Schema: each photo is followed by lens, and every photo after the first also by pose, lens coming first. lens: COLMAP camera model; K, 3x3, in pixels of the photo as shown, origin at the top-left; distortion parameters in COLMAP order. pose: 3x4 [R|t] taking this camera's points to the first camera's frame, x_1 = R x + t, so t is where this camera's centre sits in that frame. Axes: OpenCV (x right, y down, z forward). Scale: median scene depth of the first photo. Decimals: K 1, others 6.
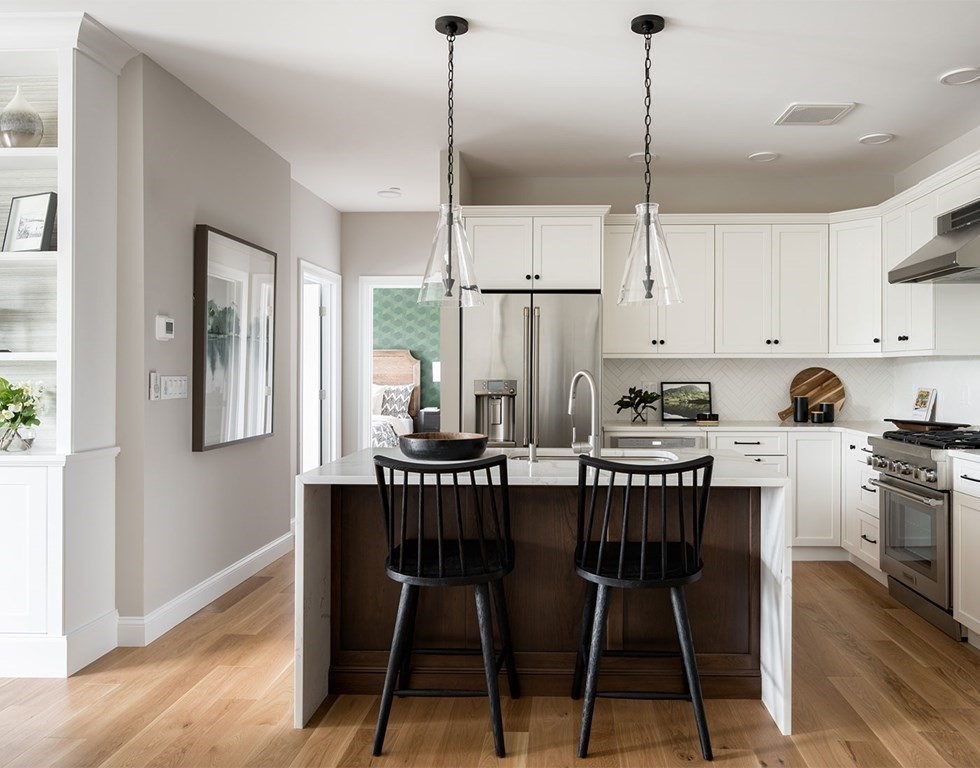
lens RADIAL K [[747.4, 0, 551.7], [0, 747.4, 366.5], [0, 0, 1]] dist [0.009797, -0.005834]
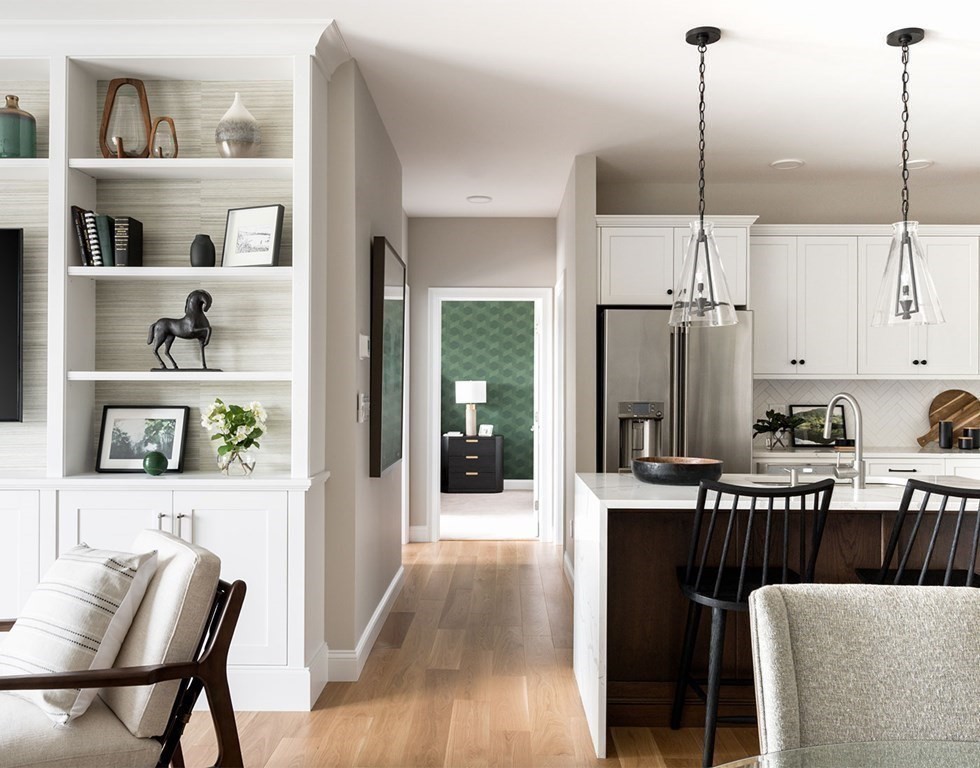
lens RADIAL K [[855.7, 0, 492.0], [0, 855.7, 381.5], [0, 0, 1]] dist [-0.018942, 0.025883]
pose [[0.999882, 0.004759, 0.014586, -0.272758], [-0.004699, 0.999980, -0.004157, -0.002187], [-0.014606, 0.004088, 0.999885, -0.061766]]
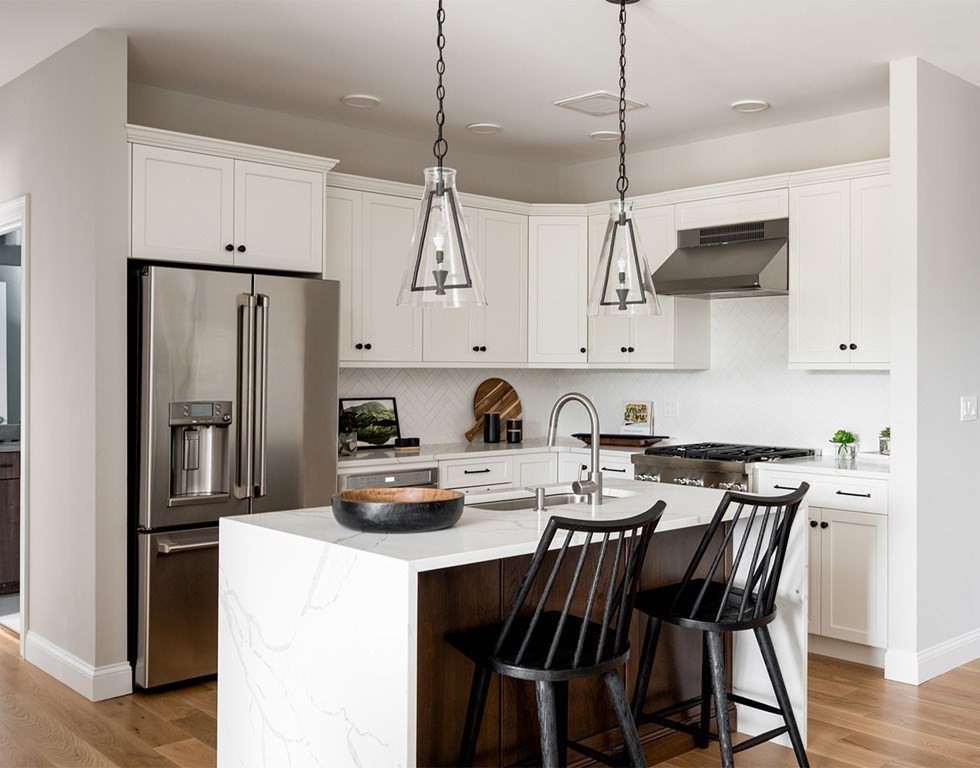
lens RADIAL K [[1016.1, 0, 573.6], [0, 1016.1, 356.3], [0, 0, 1]] dist [0.019053, 0.000000]
pose [[0.688985, 0.012074, 0.724675, -0.491551], [-0.008206, 0.999927, -0.008858, -0.016267], [-0.724729, 0.000157, 0.689034, 0.146419]]
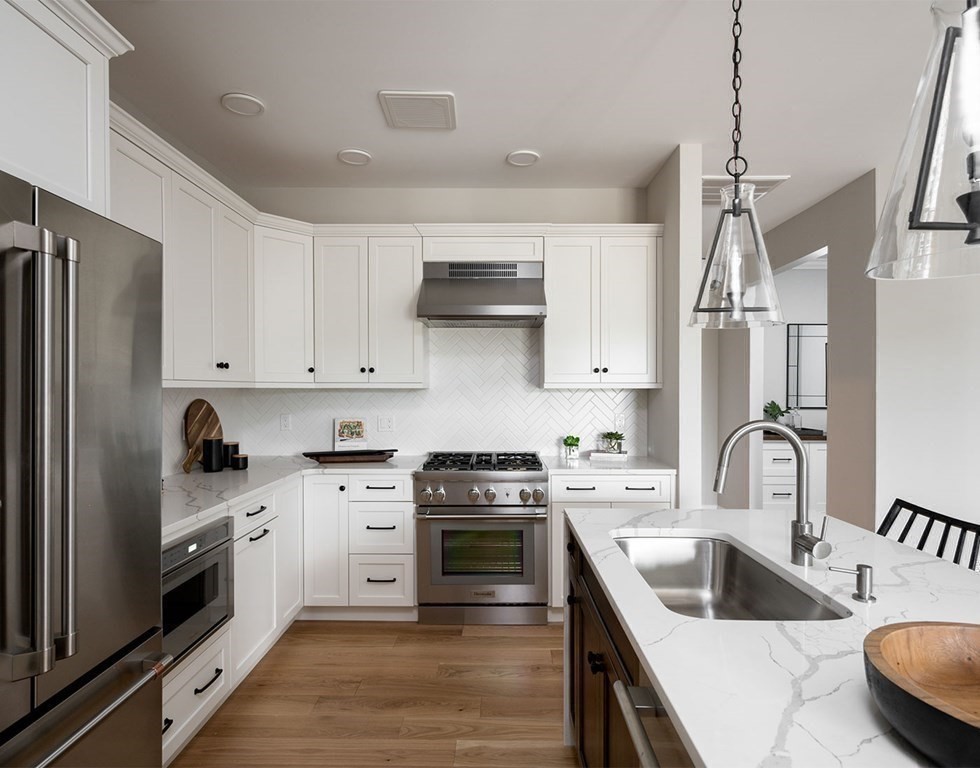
lens RADIAL K [[555.2, 0, 492.1], [0, 555.2, 393.0], [0, 0, 1]] dist [0.000623, 0.000270]
pose [[-0.011245, -0.007366, 0.999910, -0.260025], [-0.005892, 0.999956, 0.007300, -0.012841], [-0.999919, -0.005809, -0.011287, 0.797877]]
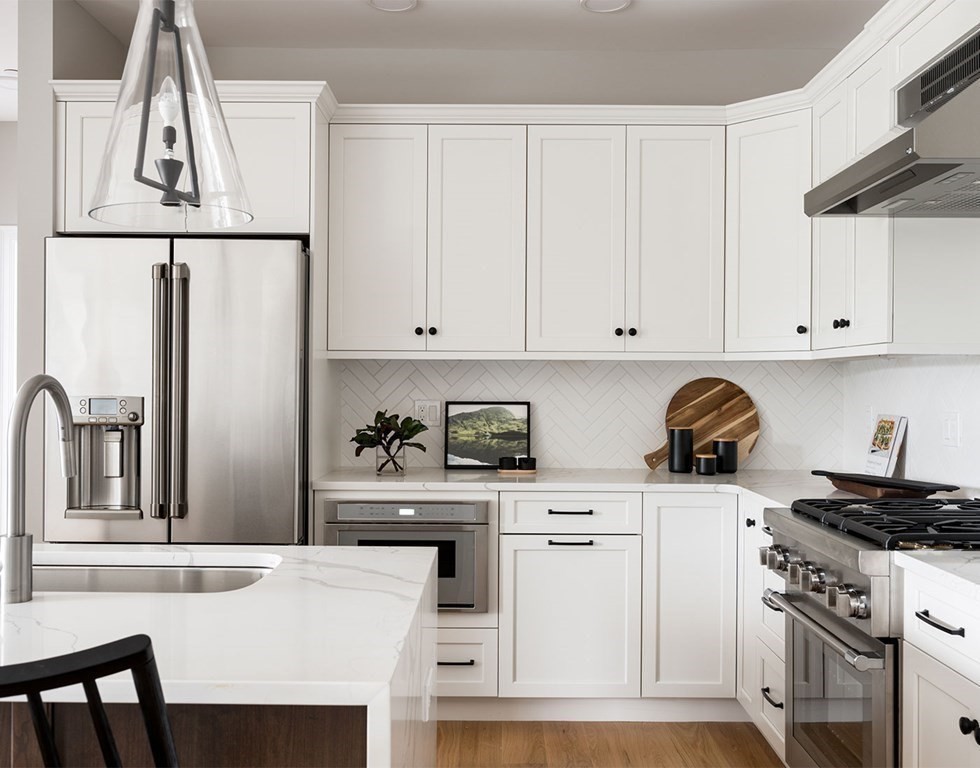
lens RADIAL K [[953.1, 0, 496.5], [0, 953.1, 380.2], [0, 0, 1]] dist [0.011238, 0.000000]
pose [[0.999783, 0.005680, 0.020030, 0.194660], [-0.005712, 0.999982, 0.001576, 0.003371], [-0.020020, -0.001690, 0.999798, 0.296286]]
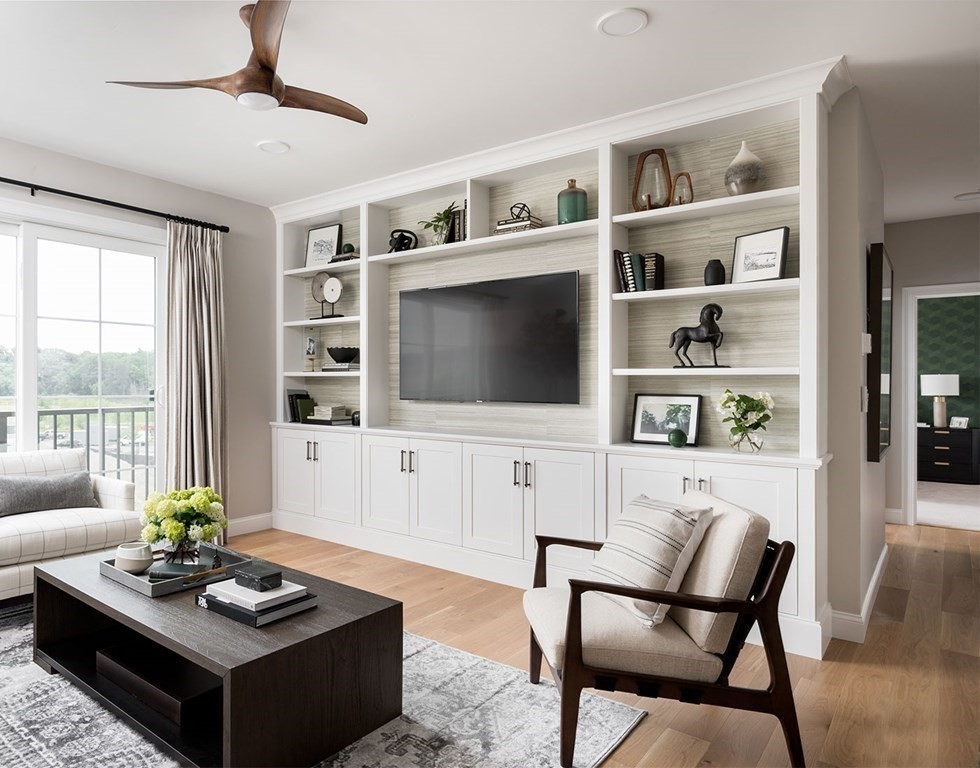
lens RADIAL K [[635.6, 0, 407.8], [0, 635.6, 380.0], [0, 0, 1]] dist [-0.010030, 0.002788]
pose [[0.779788, 0.004985, -0.626024, -0.339610], [-0.002711, 0.999986, 0.004587, -0.001659], [0.626038, -0.001880, 0.779790, -0.071575]]
